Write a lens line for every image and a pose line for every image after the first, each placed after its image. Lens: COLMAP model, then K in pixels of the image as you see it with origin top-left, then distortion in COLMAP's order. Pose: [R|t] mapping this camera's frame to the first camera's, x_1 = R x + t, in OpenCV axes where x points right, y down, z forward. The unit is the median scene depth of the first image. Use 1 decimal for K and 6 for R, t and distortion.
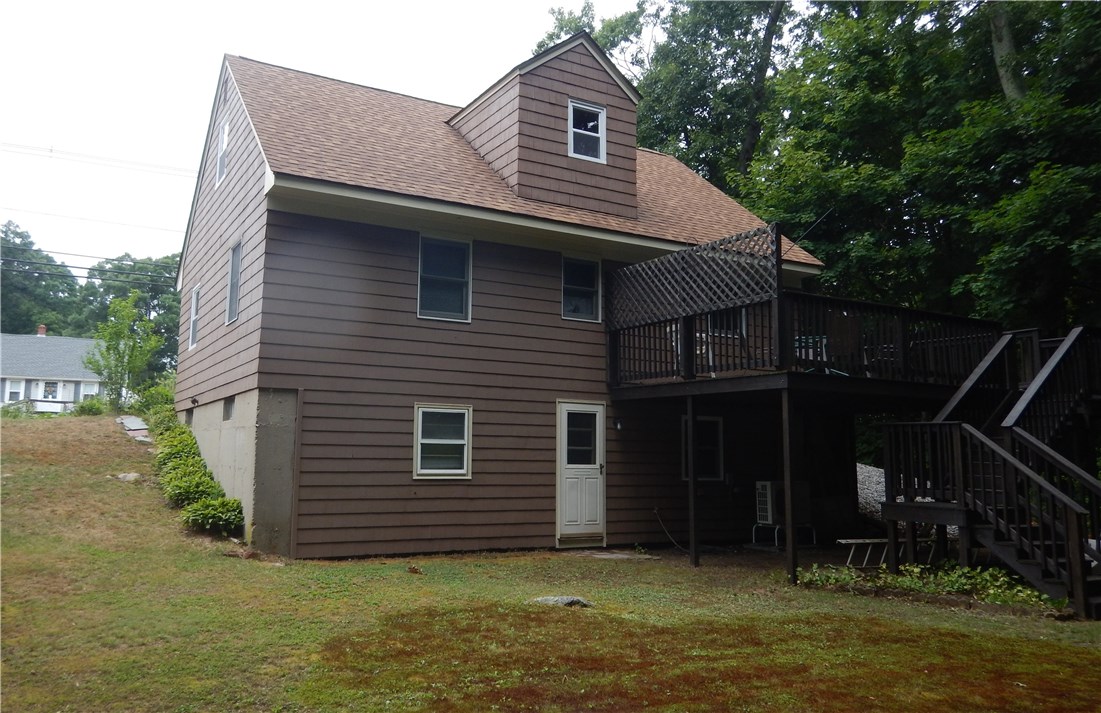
lens RADIAL K [[915.0, 0, 625.6], [0, 915.0, 320.4], [0, 0, 1]] dist [-0.000036, -0.004286]
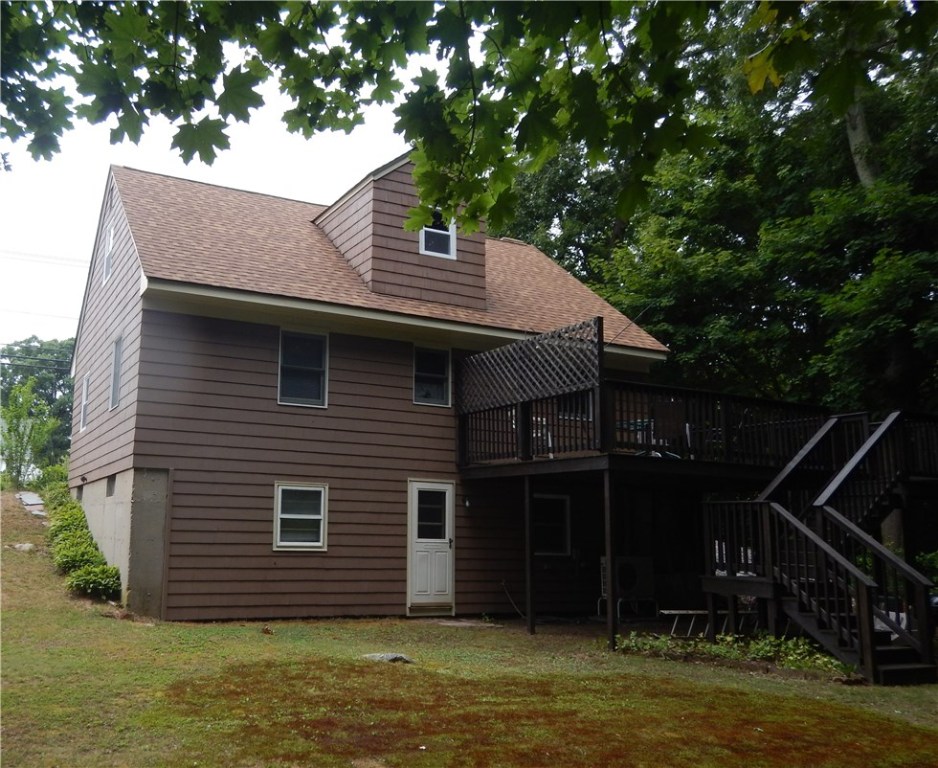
lens RADIAL K [[925.8, 0, 469.0], [0, 925.8, 384.0], [0, 0, 1]] dist [0.002531, 0.009539]
pose [[0.997962, -0.003083, -0.063736, 0.070859], [0.002231, 0.999907, -0.013434, -0.011058], [0.063771, 0.013264, 0.997876, -0.095698]]
